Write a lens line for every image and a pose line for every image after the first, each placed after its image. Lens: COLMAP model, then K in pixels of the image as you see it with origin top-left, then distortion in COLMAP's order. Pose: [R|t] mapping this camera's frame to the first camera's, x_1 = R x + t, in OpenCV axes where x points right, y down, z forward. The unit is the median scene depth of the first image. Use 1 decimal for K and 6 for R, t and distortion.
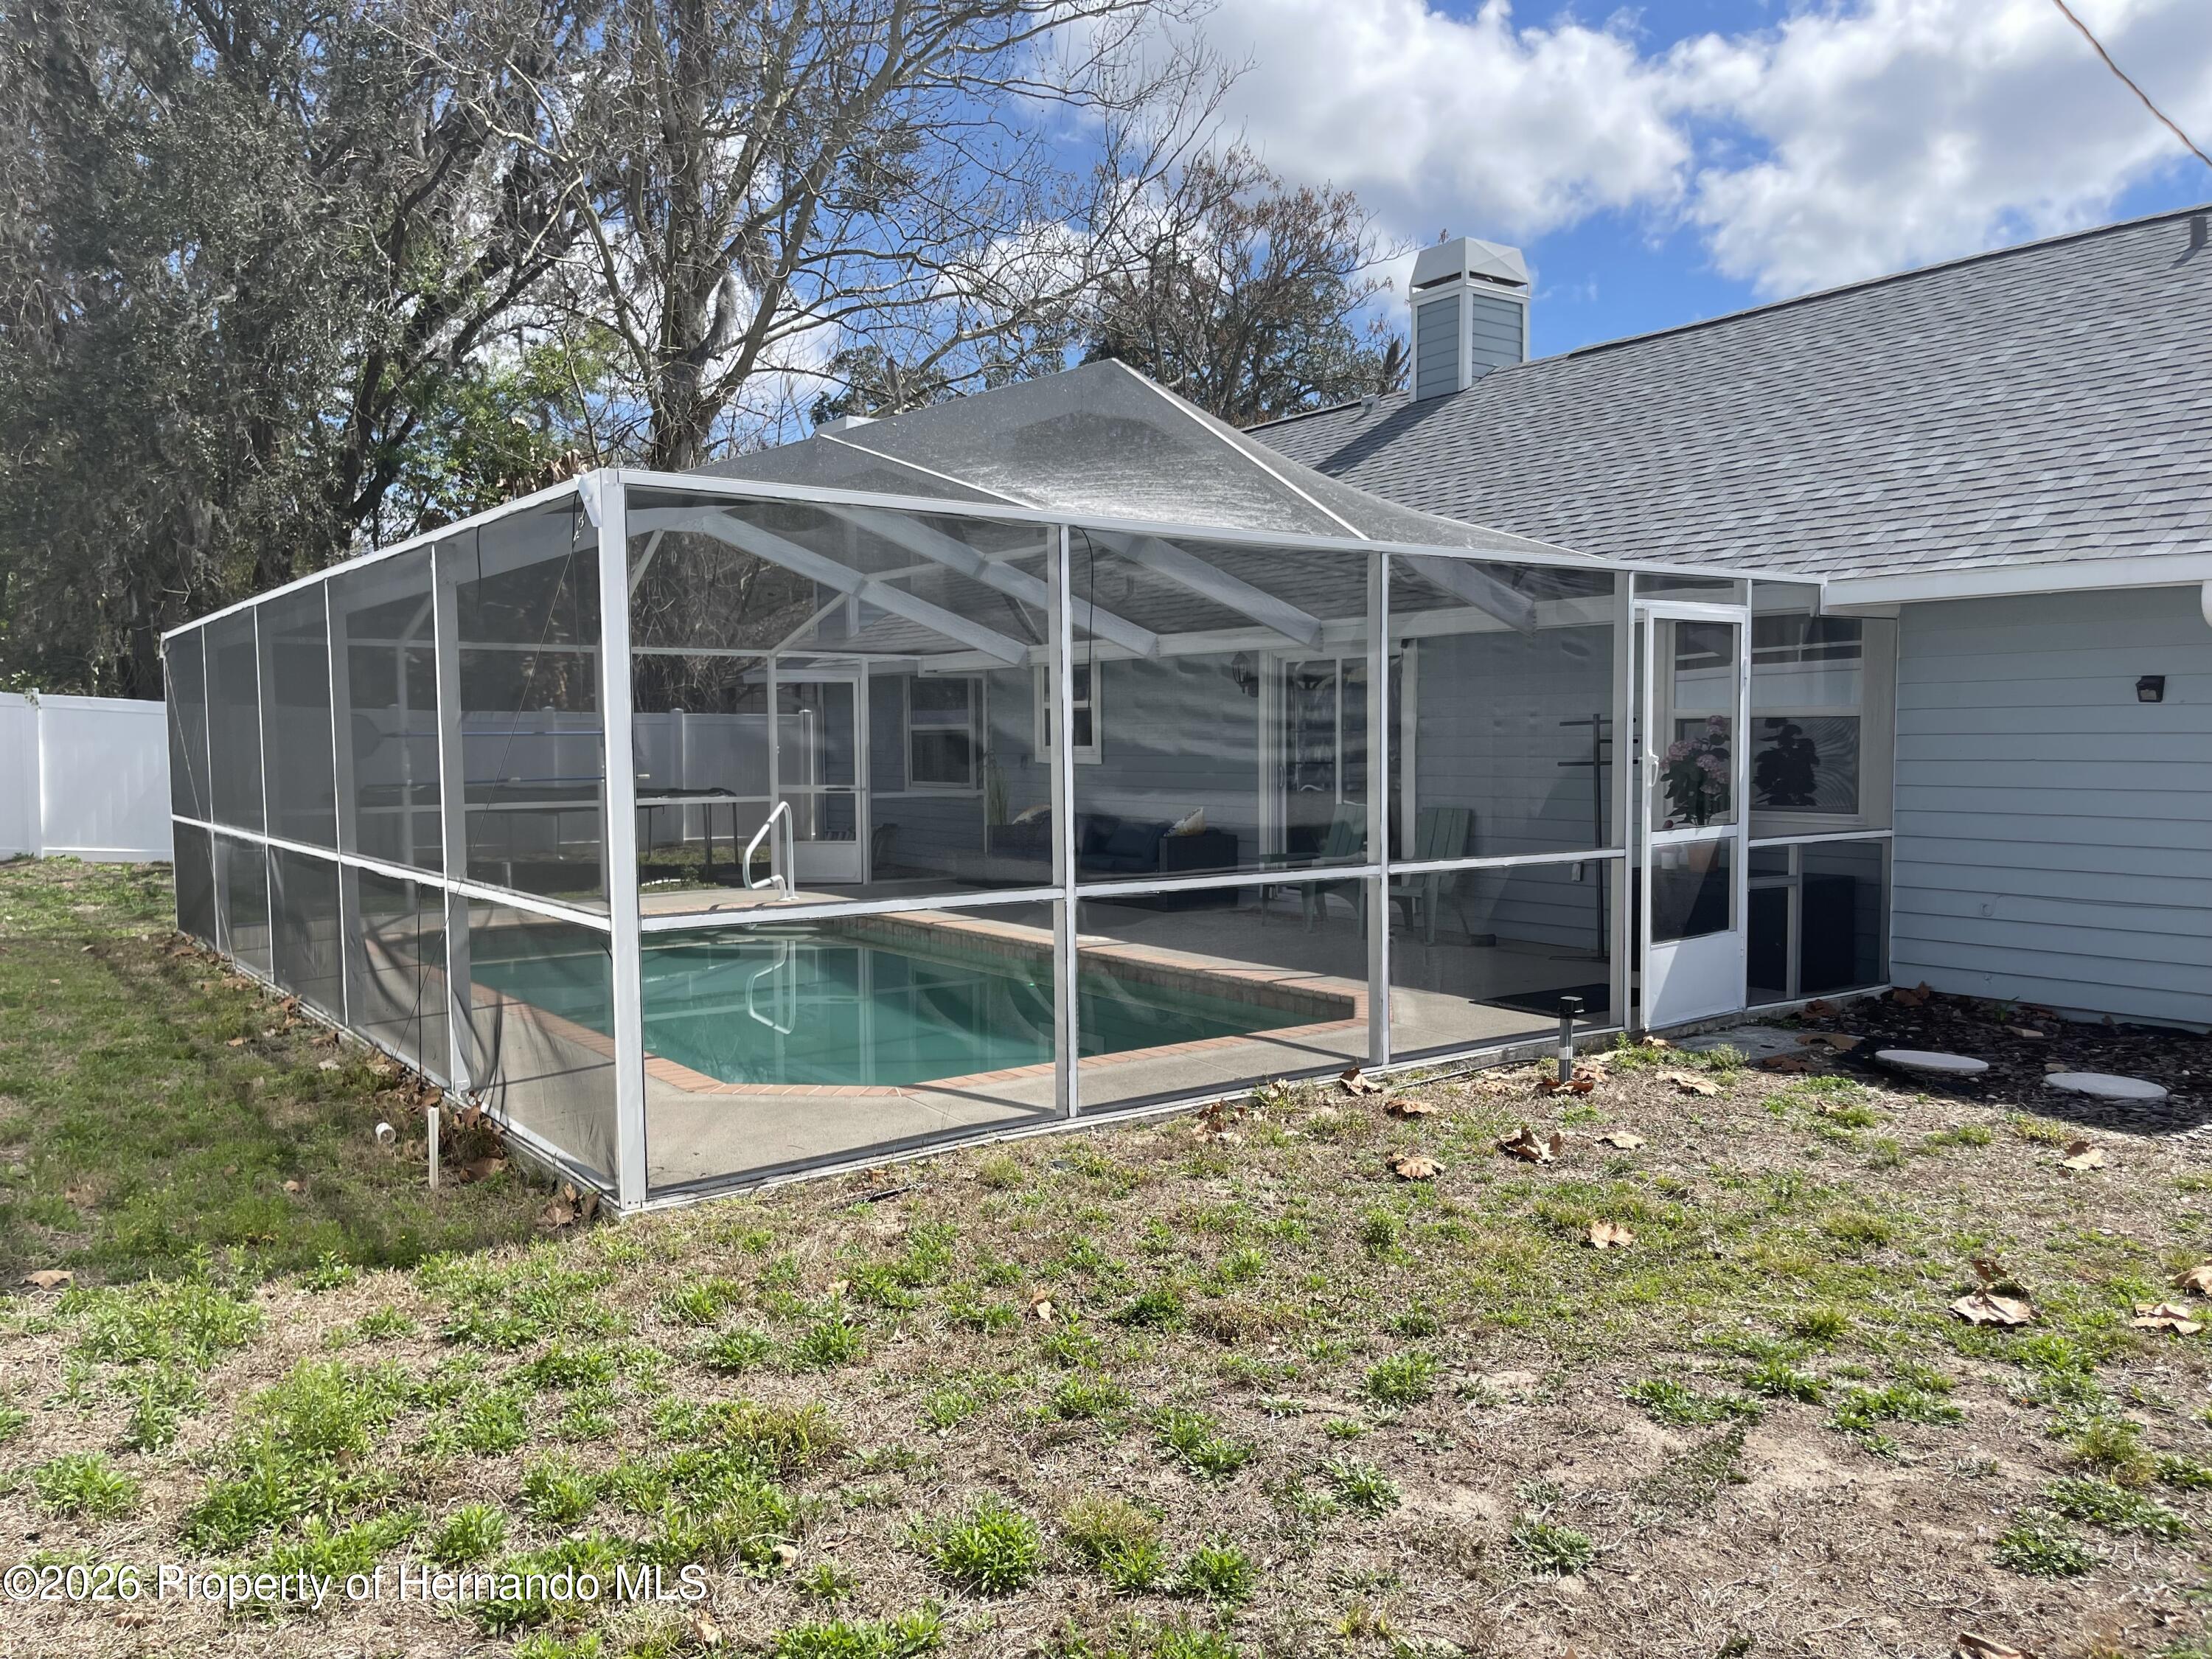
lens RADIAL K [[1682.6, 0, 1097.5], [0, 1682.6, 838.3], [0, 0, 1]] dist [0.077041, -0.103694]
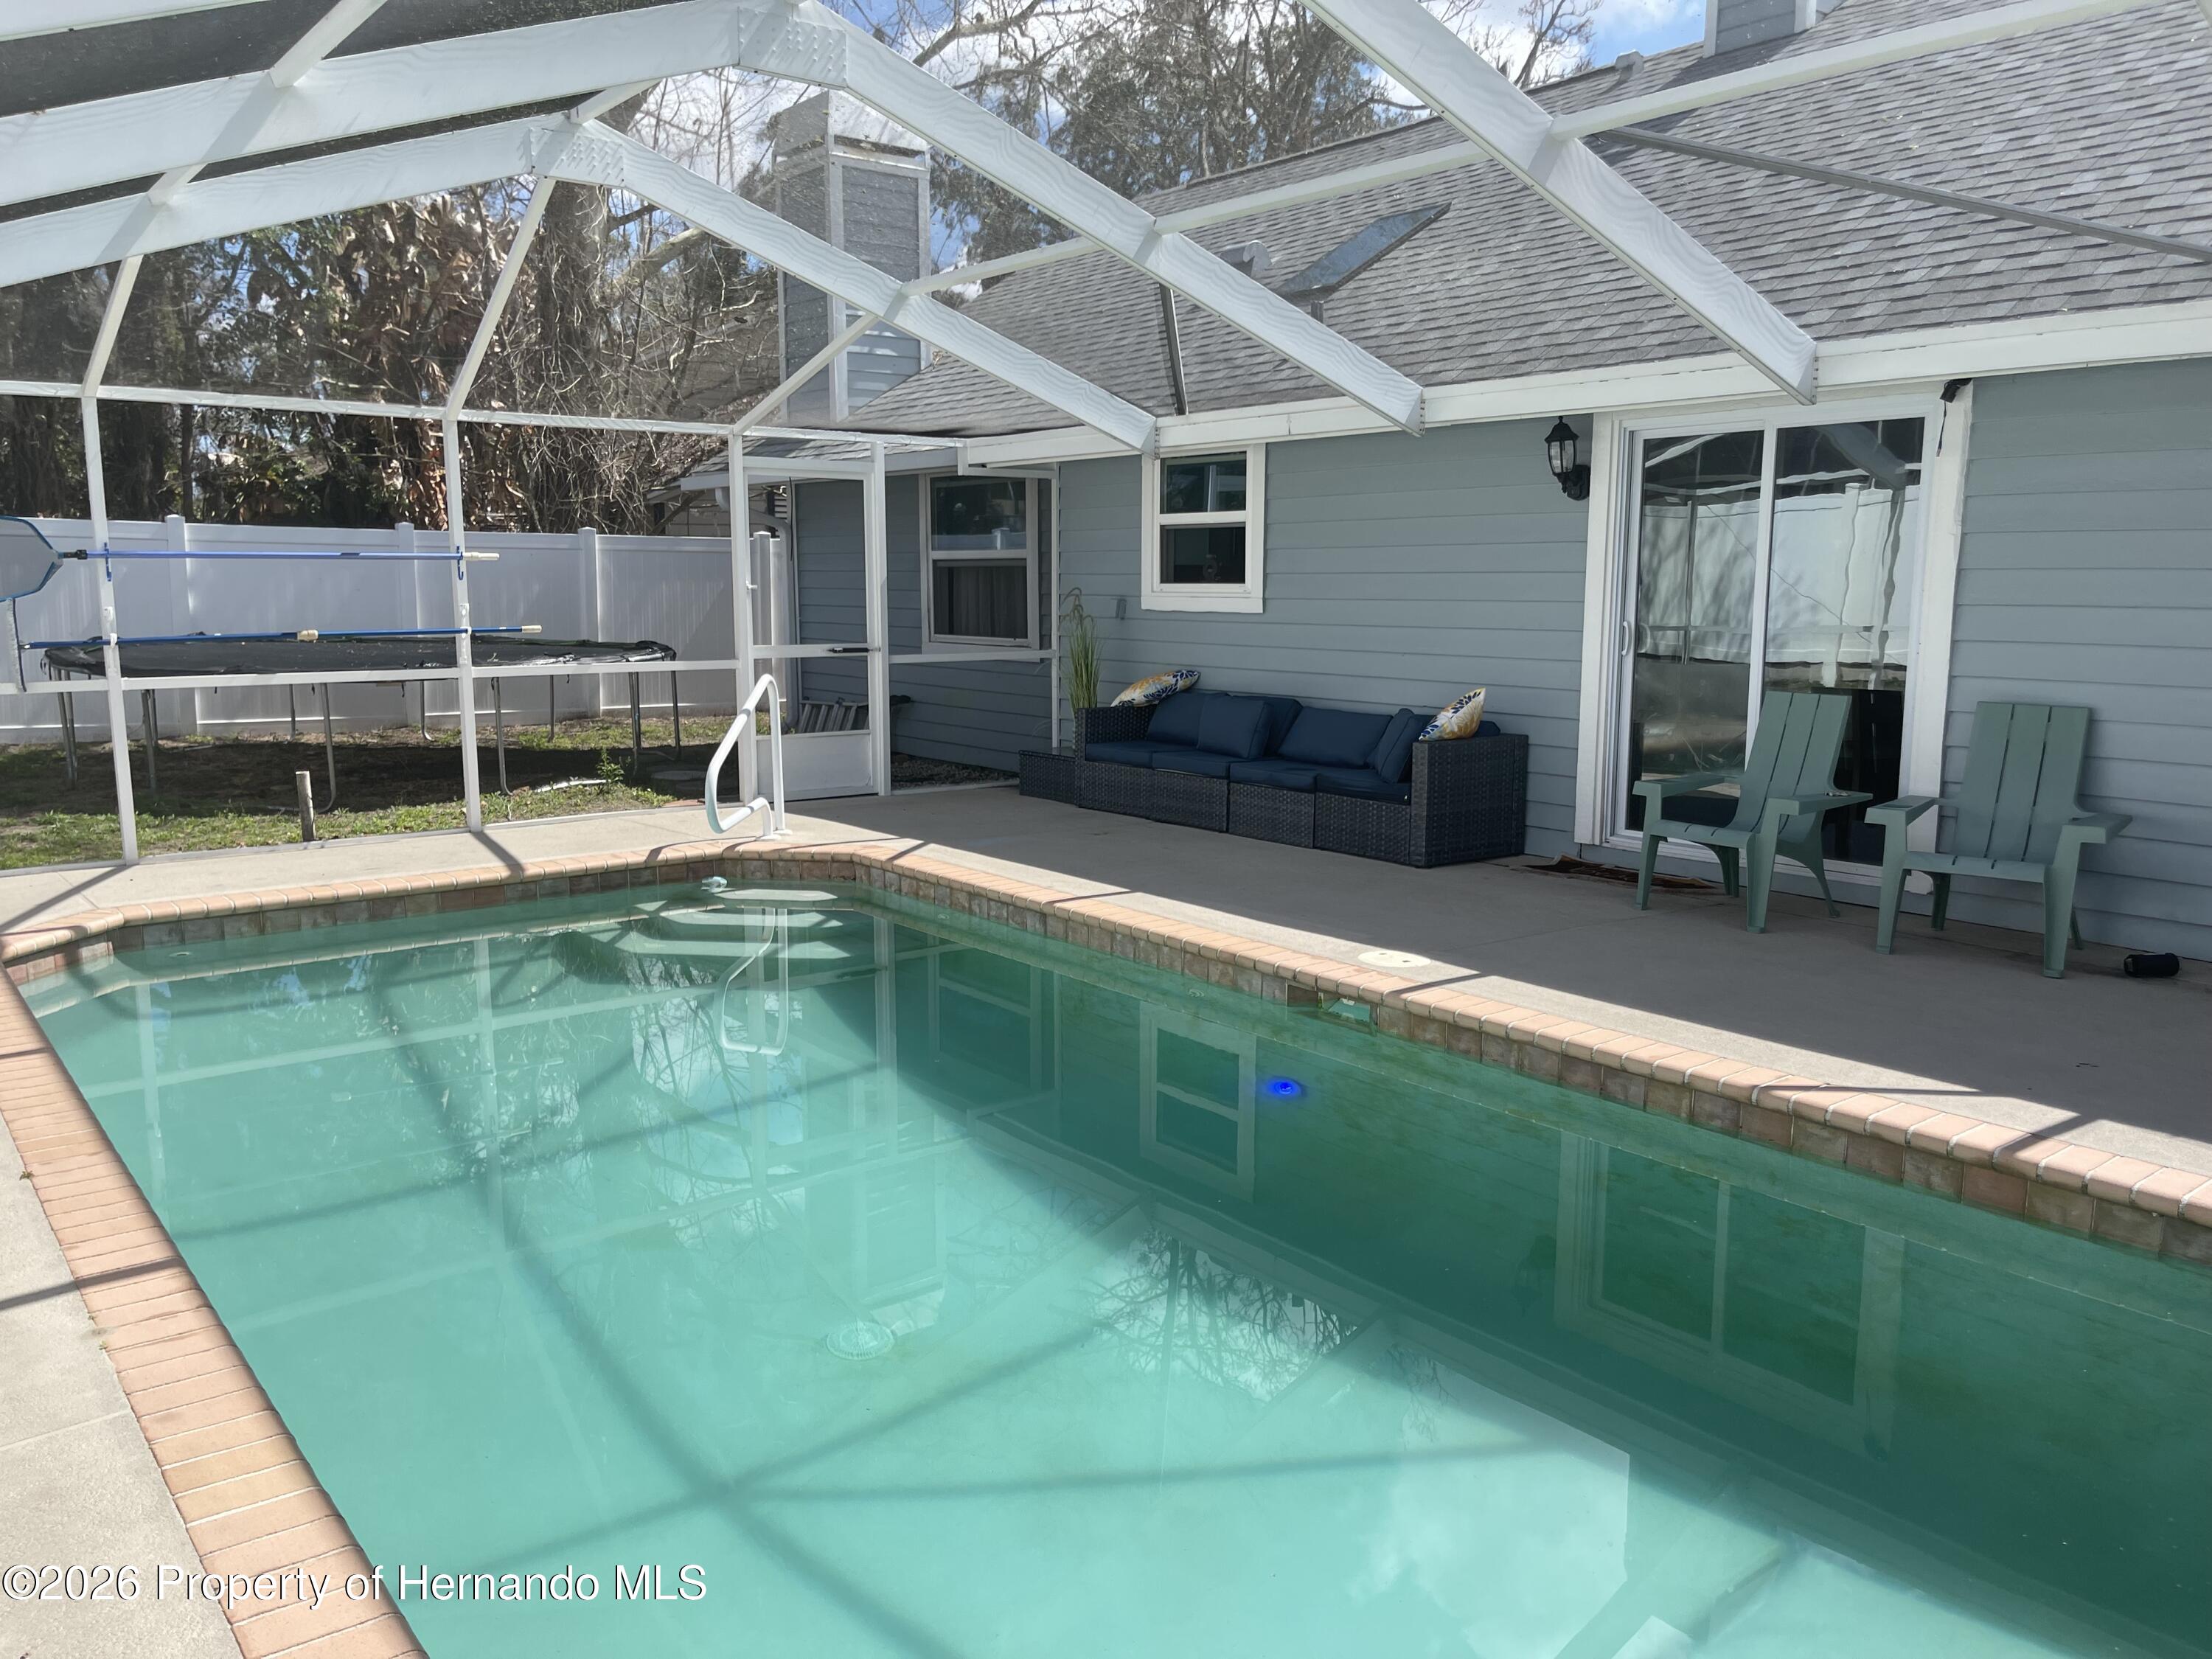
lens RADIAL K [[1682.6, 0, 1045.8], [0, 1682.6, 811.0], [0, 0, 1]] dist [0.077041, -0.103694]
pose [[0.999875, 0.003515, 0.015426, -0.085668], [-0.004717, 0.996894, 0.078610, -0.018961], [-0.015102, -0.078673, 0.996786, 0.356953]]
